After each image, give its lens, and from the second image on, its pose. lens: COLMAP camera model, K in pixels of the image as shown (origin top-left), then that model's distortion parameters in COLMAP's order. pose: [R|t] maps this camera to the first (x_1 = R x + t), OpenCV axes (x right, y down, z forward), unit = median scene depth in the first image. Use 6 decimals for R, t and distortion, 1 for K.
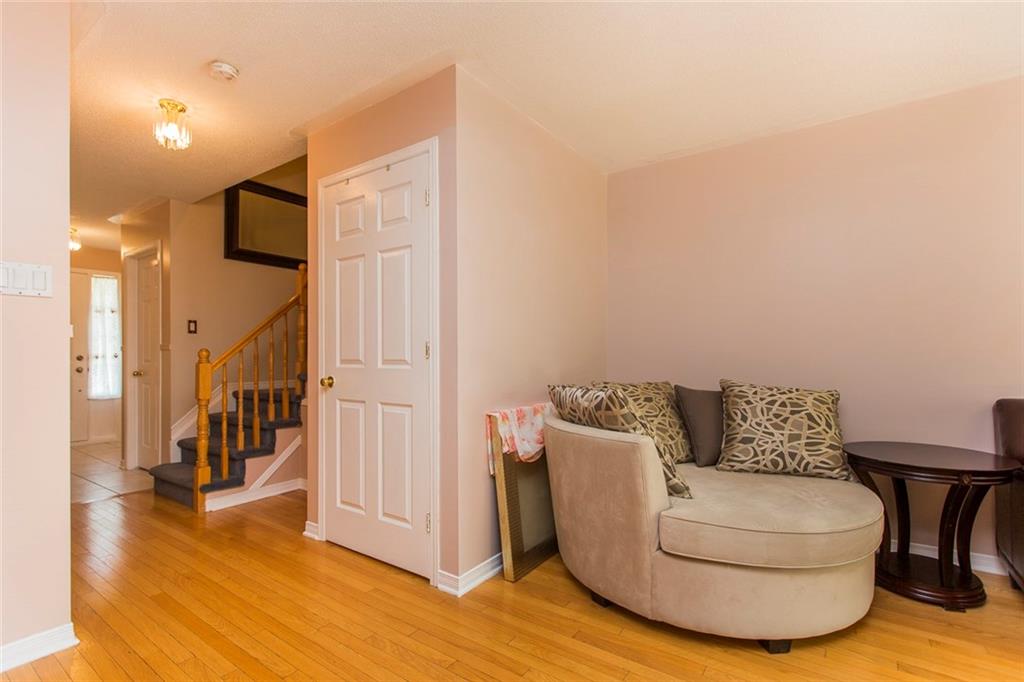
lens RADIAL K [[466.4, 0, 514.8], [0, 466.4, 356.5], [0, 0, 1]] dist [-0.000394, -0.000105]
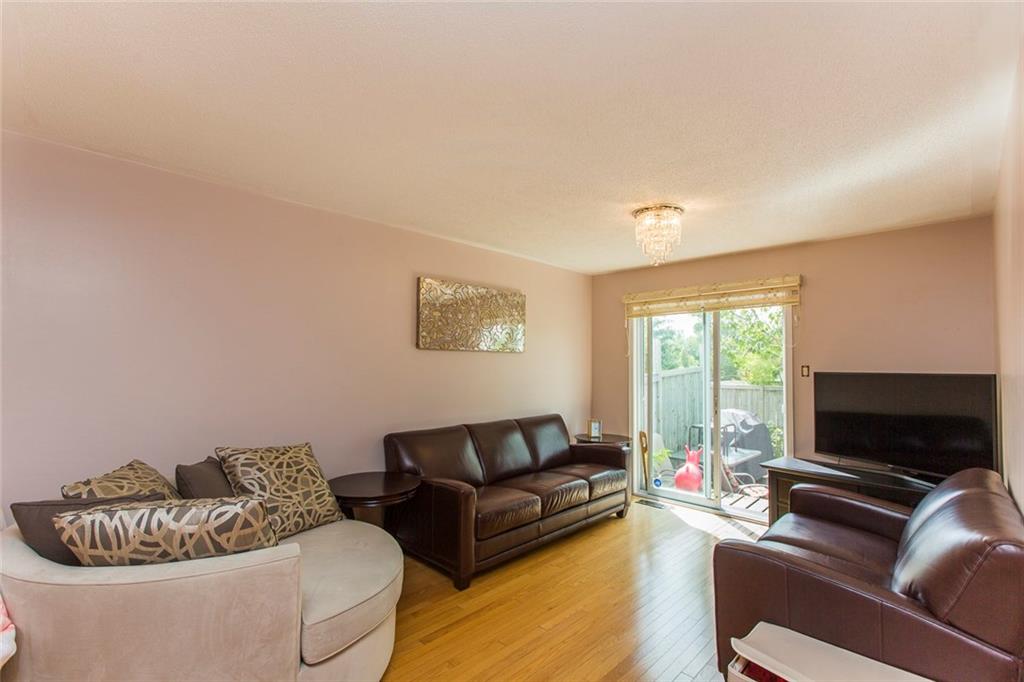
lens RADIAL K [[466.4, 0, 514.8], [0, 466.4, 356.5], [0, 0, 1]] dist [-0.000394, -0.000105]
pose [[0.163392, 0.029793, 0.986111, -0.401102], [-0.008968, 0.999547, -0.028713, -0.121402], [-0.986520, -0.004152, 0.163585, 0.346077]]
